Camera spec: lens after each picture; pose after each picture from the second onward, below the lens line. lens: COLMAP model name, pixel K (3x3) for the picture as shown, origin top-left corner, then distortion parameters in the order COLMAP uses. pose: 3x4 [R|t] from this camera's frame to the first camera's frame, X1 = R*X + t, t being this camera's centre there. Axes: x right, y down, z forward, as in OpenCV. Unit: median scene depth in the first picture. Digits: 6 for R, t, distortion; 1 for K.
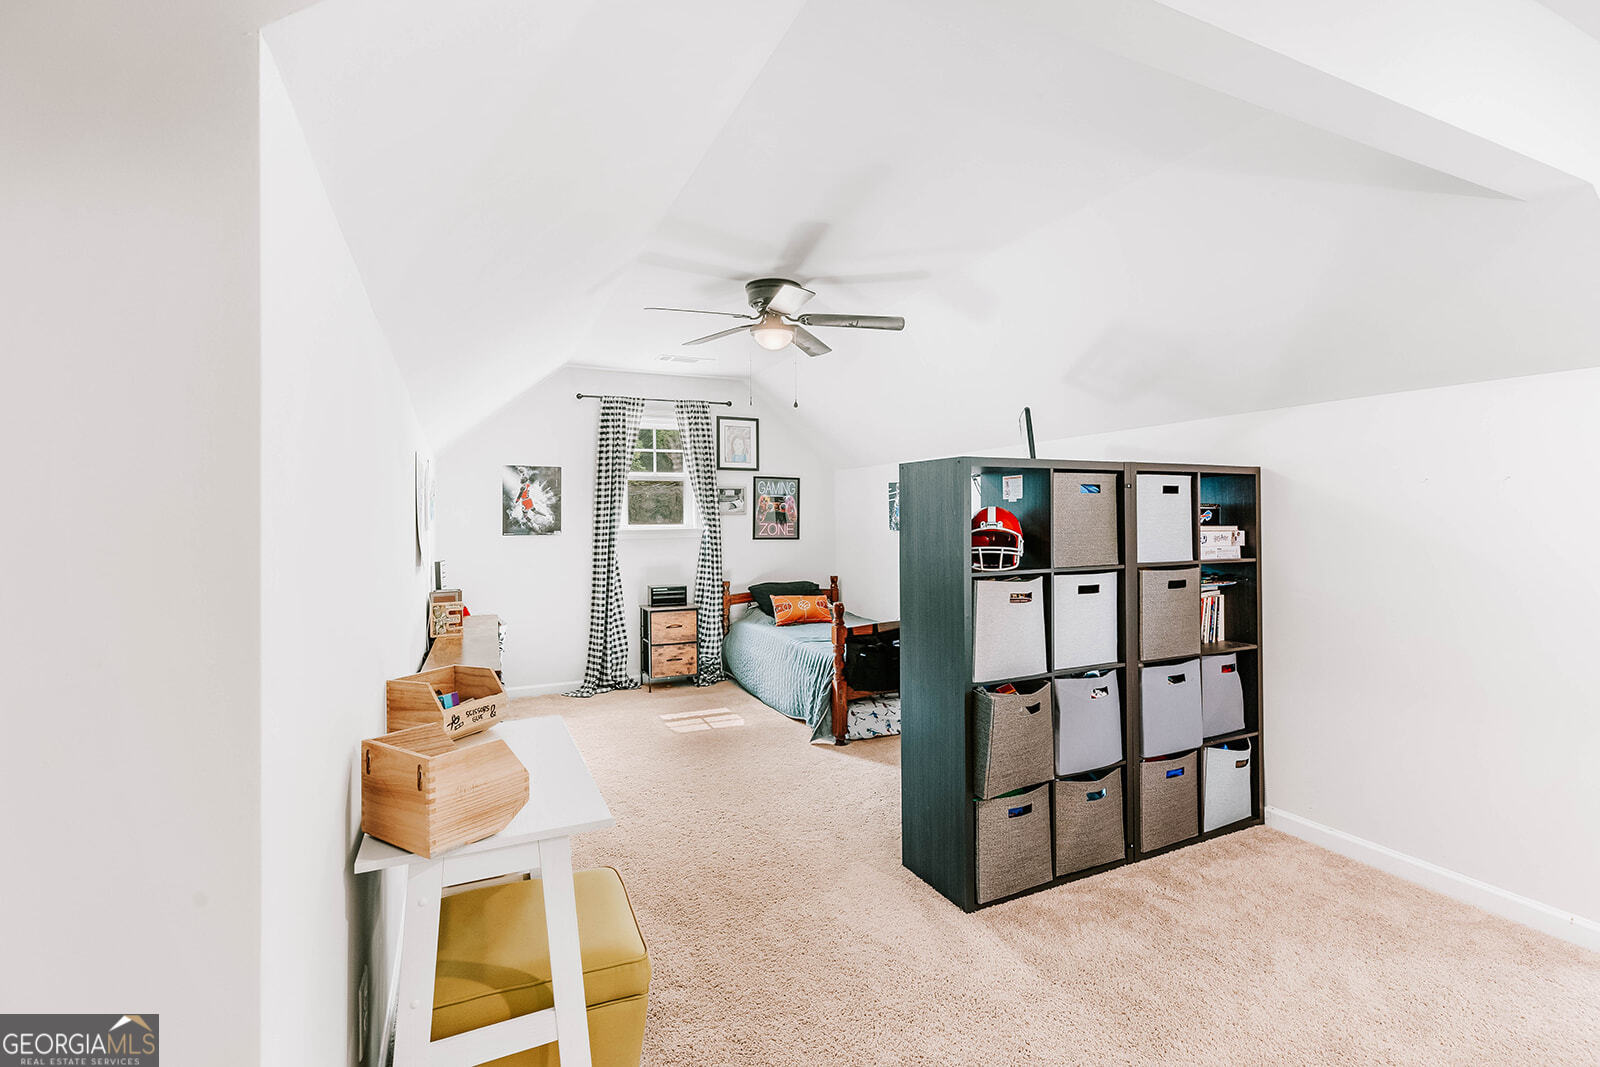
lens RADIAL K [[731.4, 0, 805.4], [0, 731.4, 514.3], [0, 0, 1]] dist [0.002702, 0.000212]
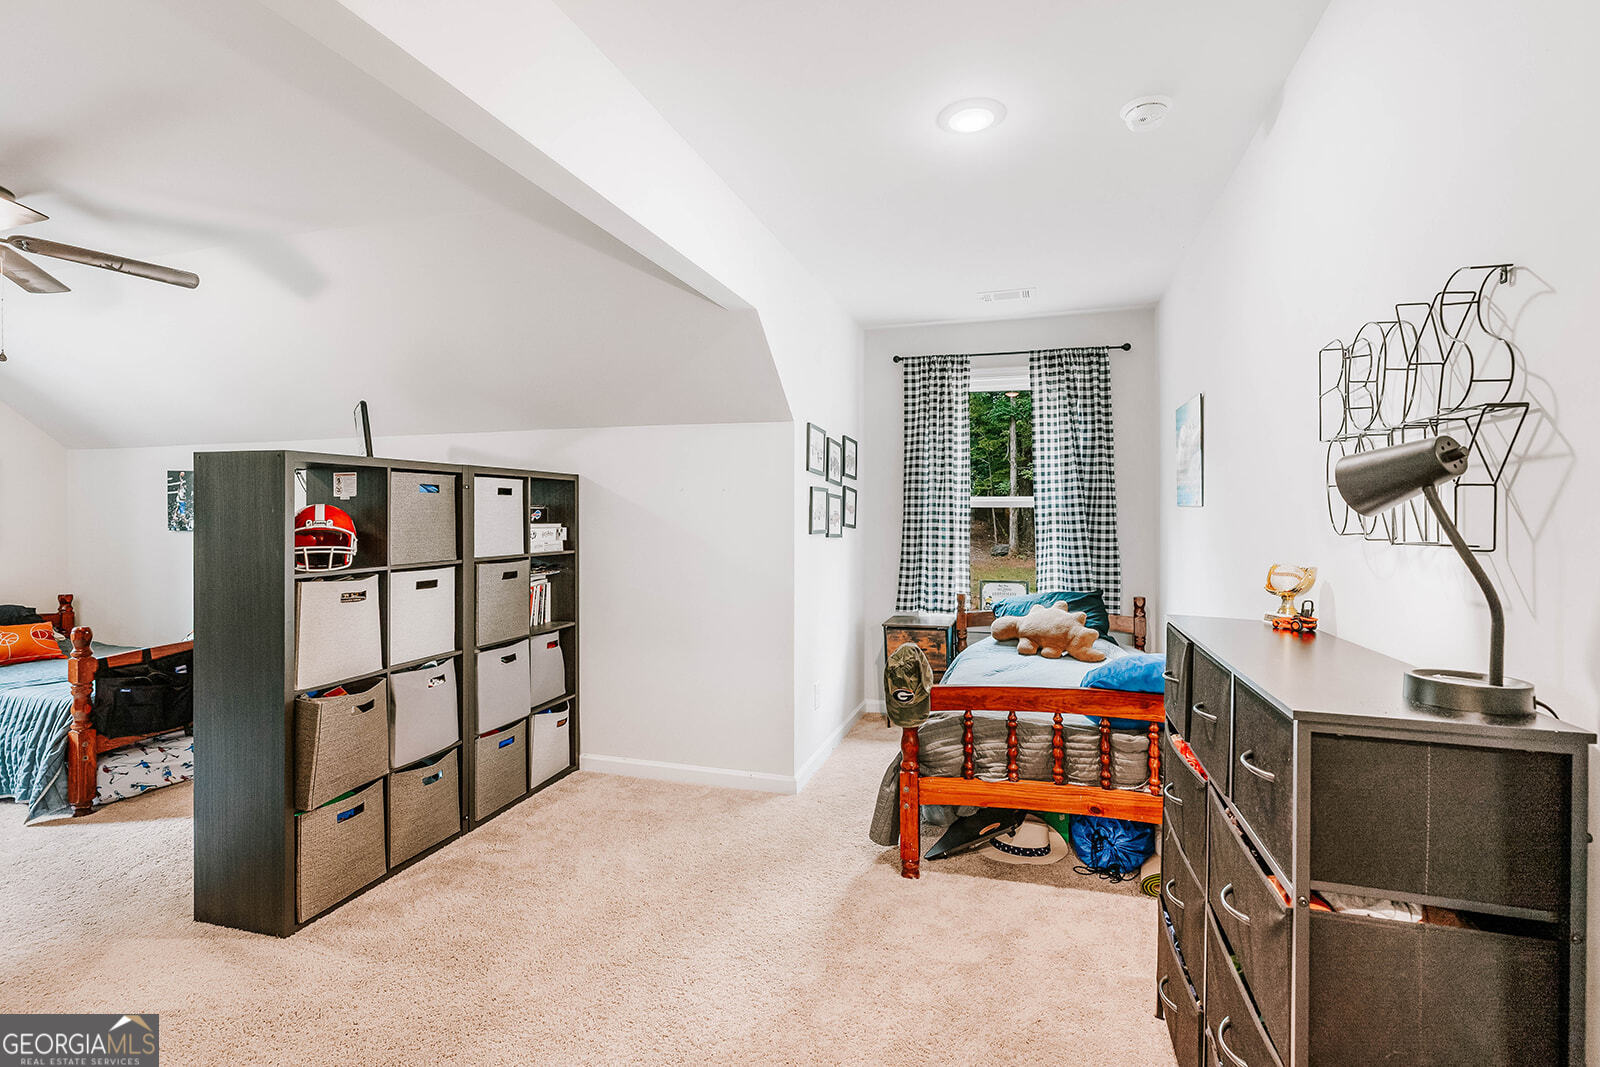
lens RADIAL K [[731.4, 0, 805.4], [0, 731.4, 514.3], [0, 0, 1]] dist [0.002702, 0.000212]
pose [[0.670405, 0.005377, 0.741976, -0.027124], [-0.007259, 0.999973, -0.000688, -0.001197], [-0.741960, -0.004924, 0.670426, -0.102103]]
